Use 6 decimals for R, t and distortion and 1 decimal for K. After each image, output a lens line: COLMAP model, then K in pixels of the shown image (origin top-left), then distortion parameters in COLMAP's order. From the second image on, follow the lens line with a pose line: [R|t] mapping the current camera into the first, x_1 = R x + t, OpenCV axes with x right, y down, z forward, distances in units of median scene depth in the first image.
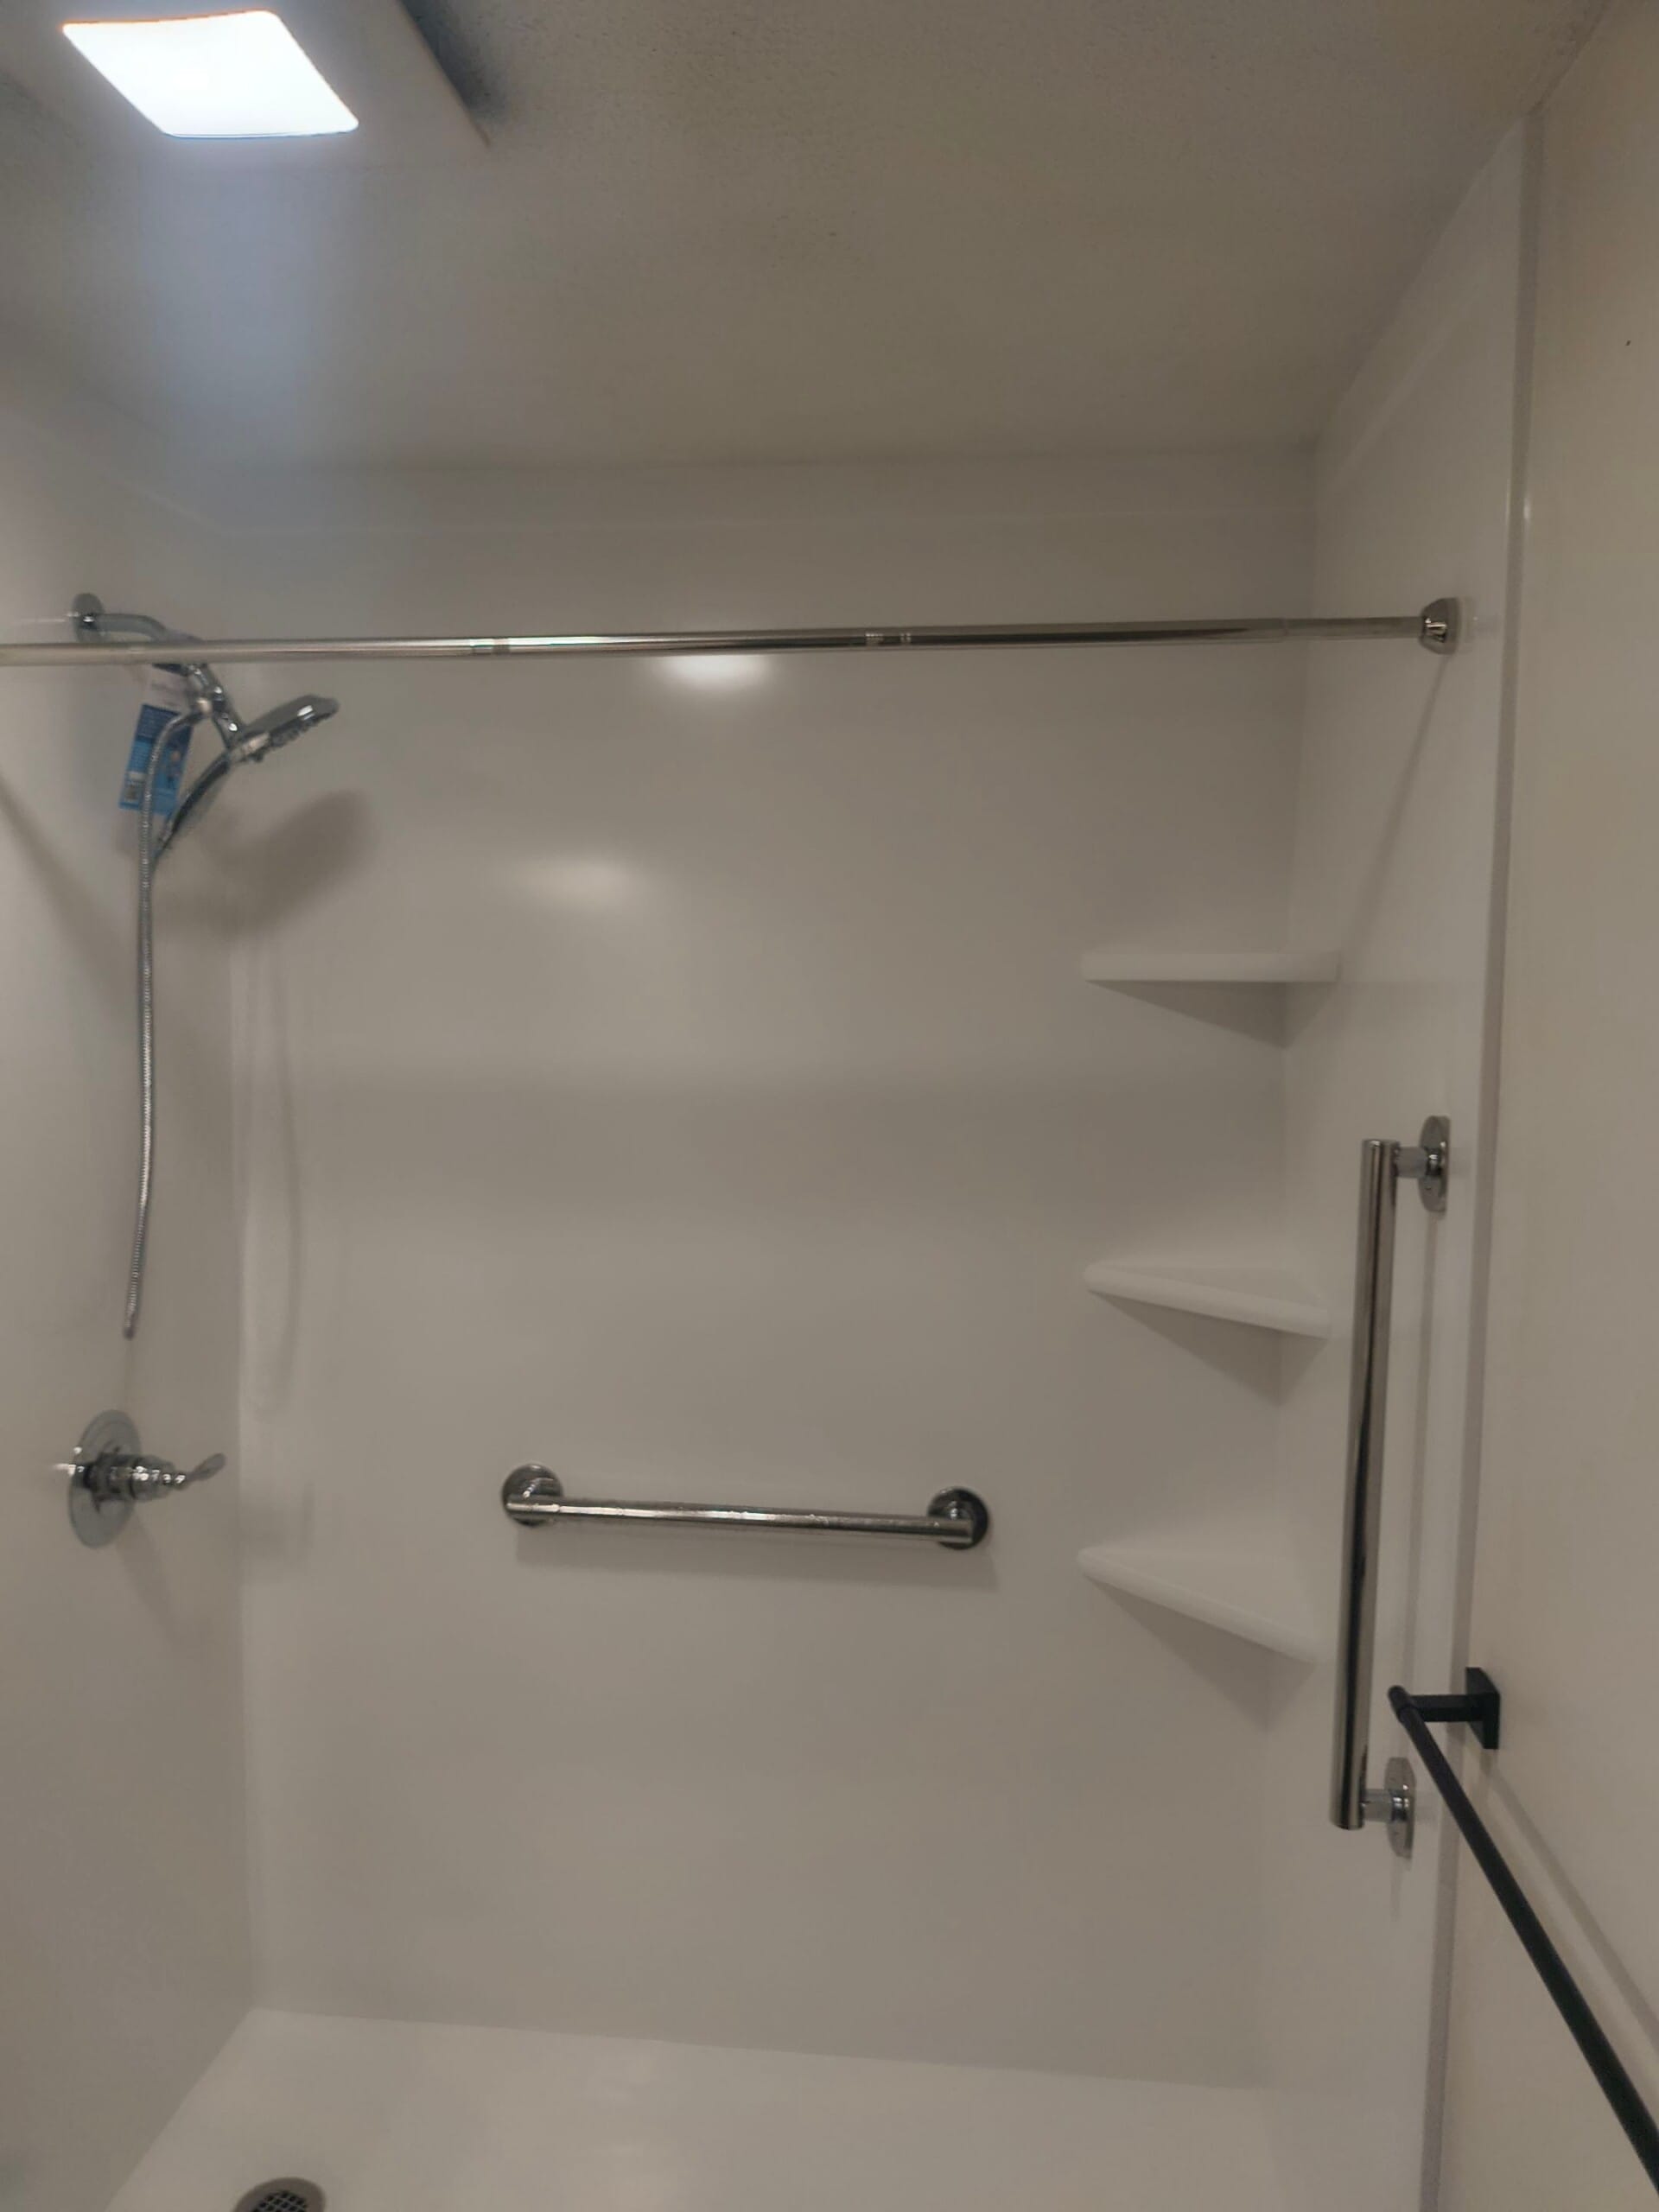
lens RADIAL K [[1519.1, 0, 760.3], [0, 1519.1, 1097.7], [0, 0, 1]] dist [-0.000357, -0.025435]
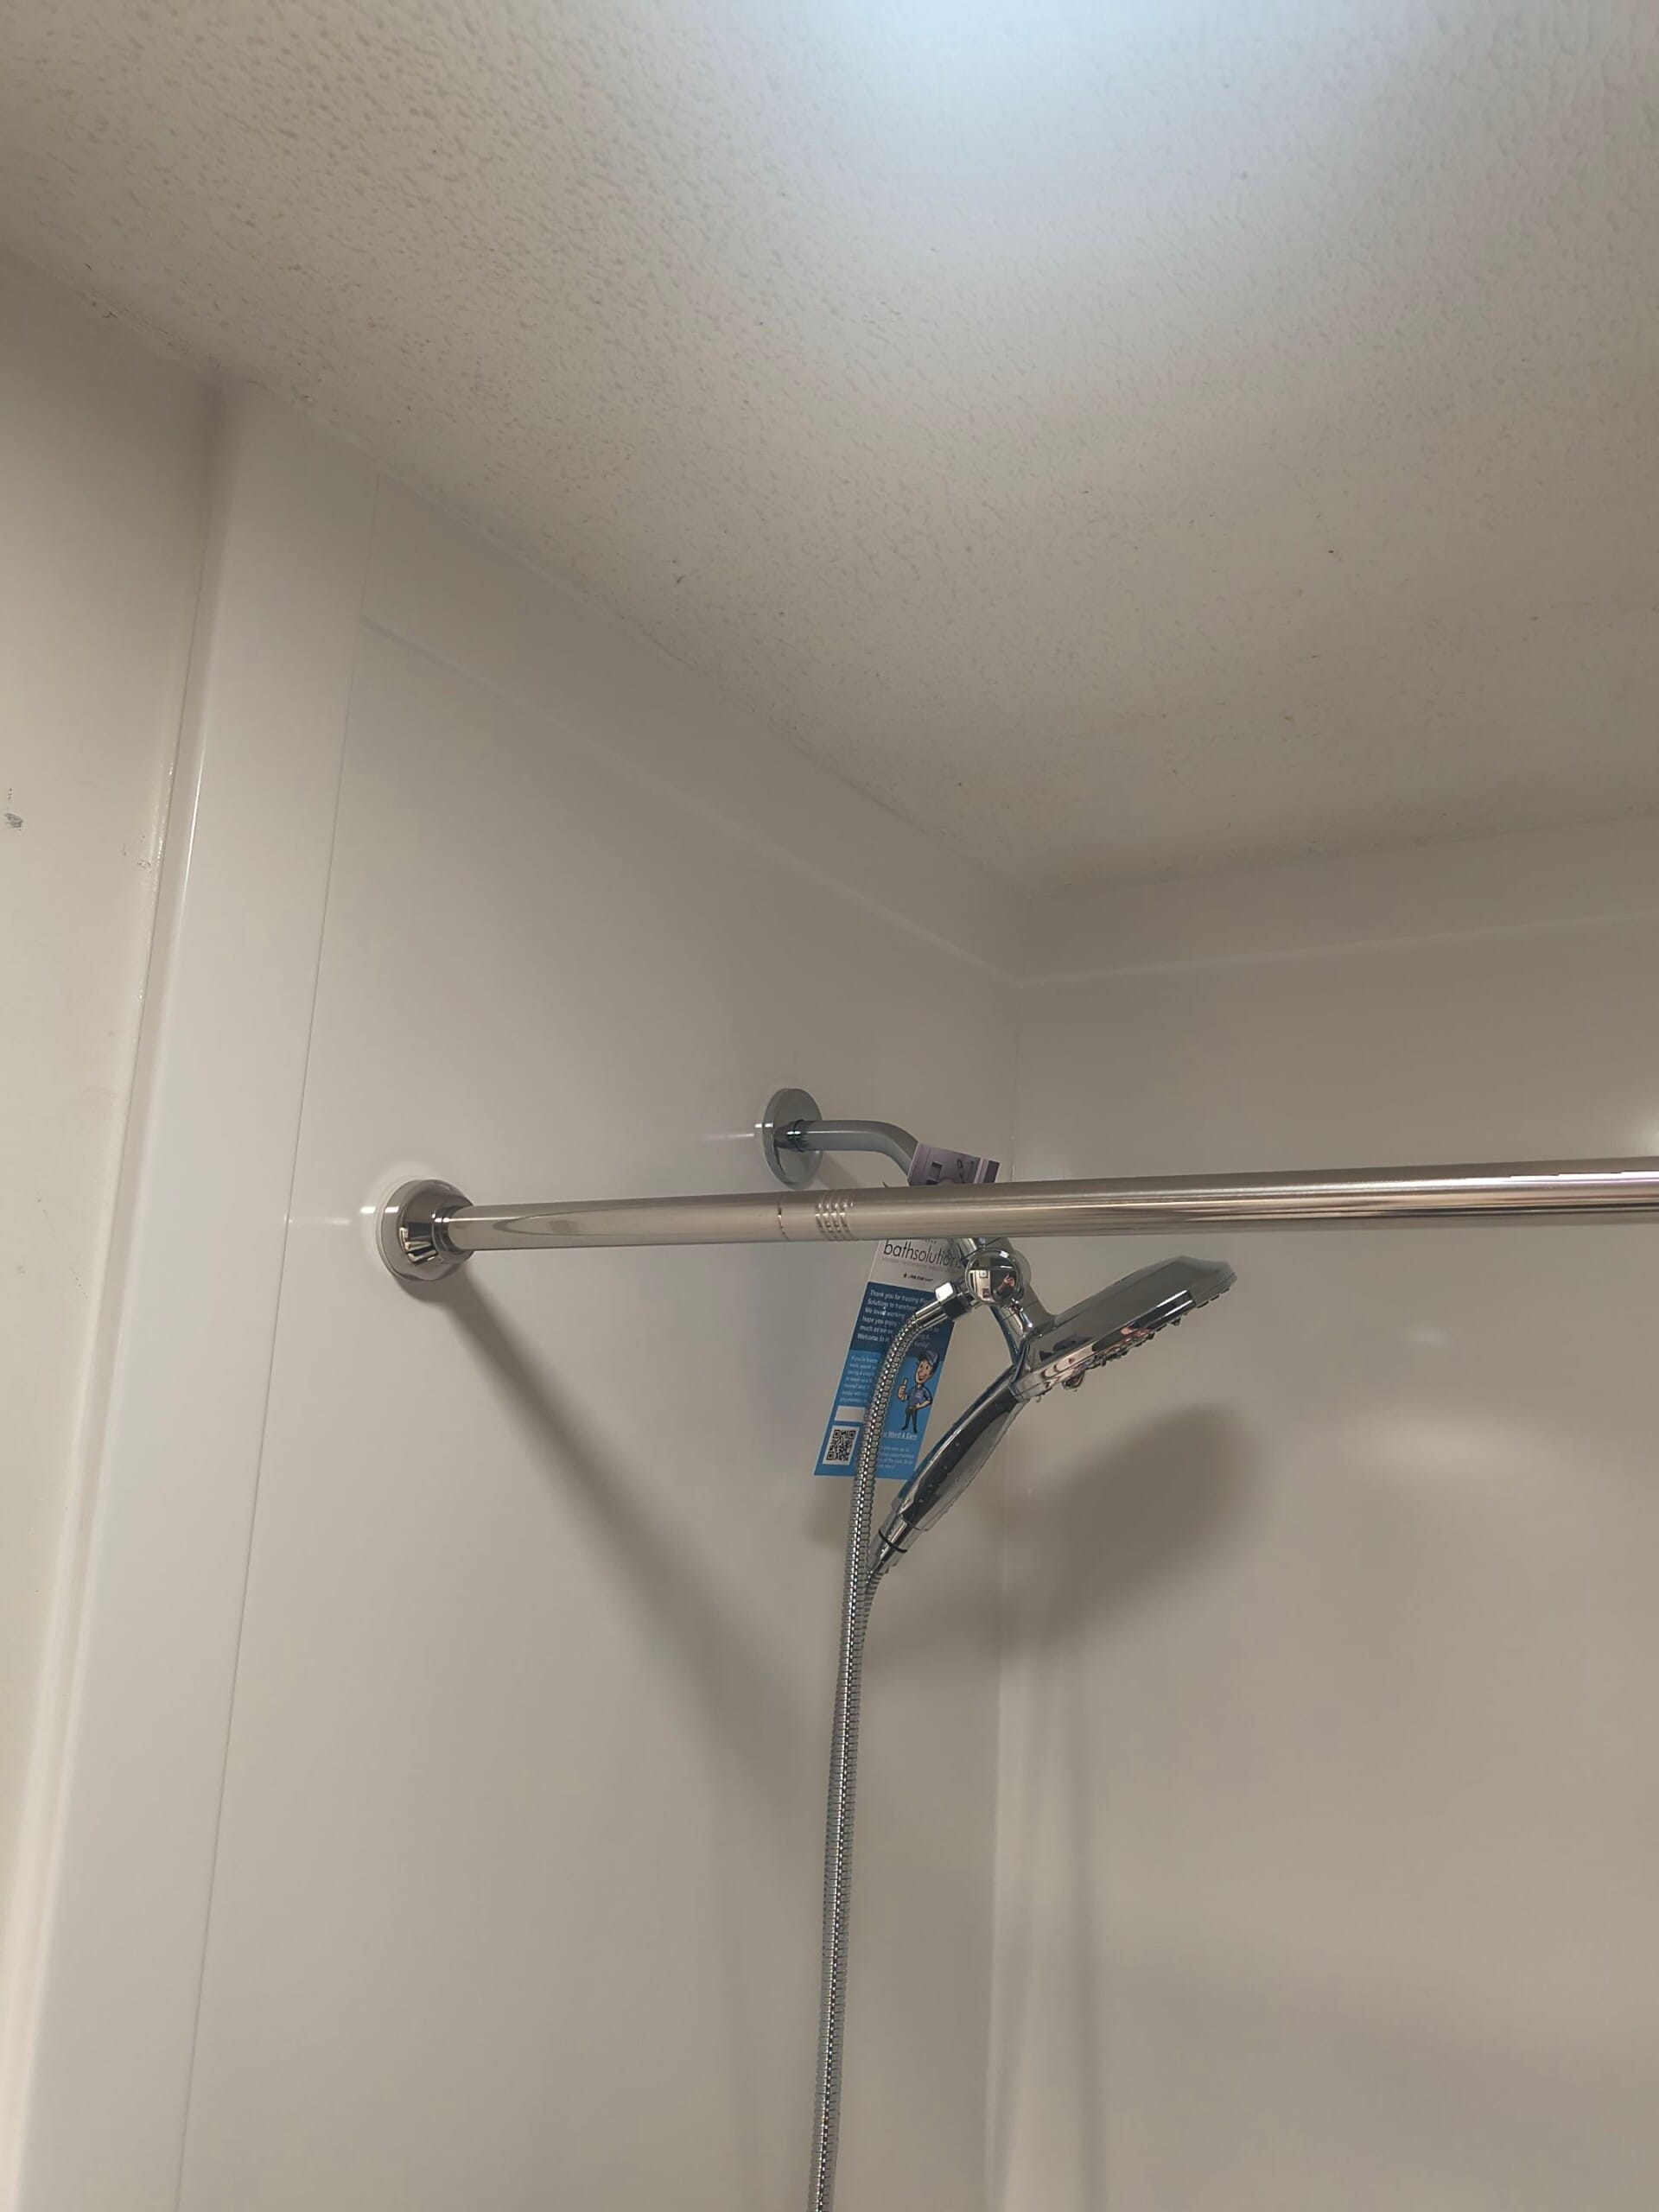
lens RADIAL K [[1519.1, 0, 825.3], [0, 1519.1, 1098.1], [0, 0, 1]] dist [-0.000357, -0.025435]
pose [[0.900420, -0.043386, -0.432853, -0.181747], [-0.083127, 0.959520, -0.269095, -0.172807], [0.427006, 0.278280, 0.860364, 0.502053]]
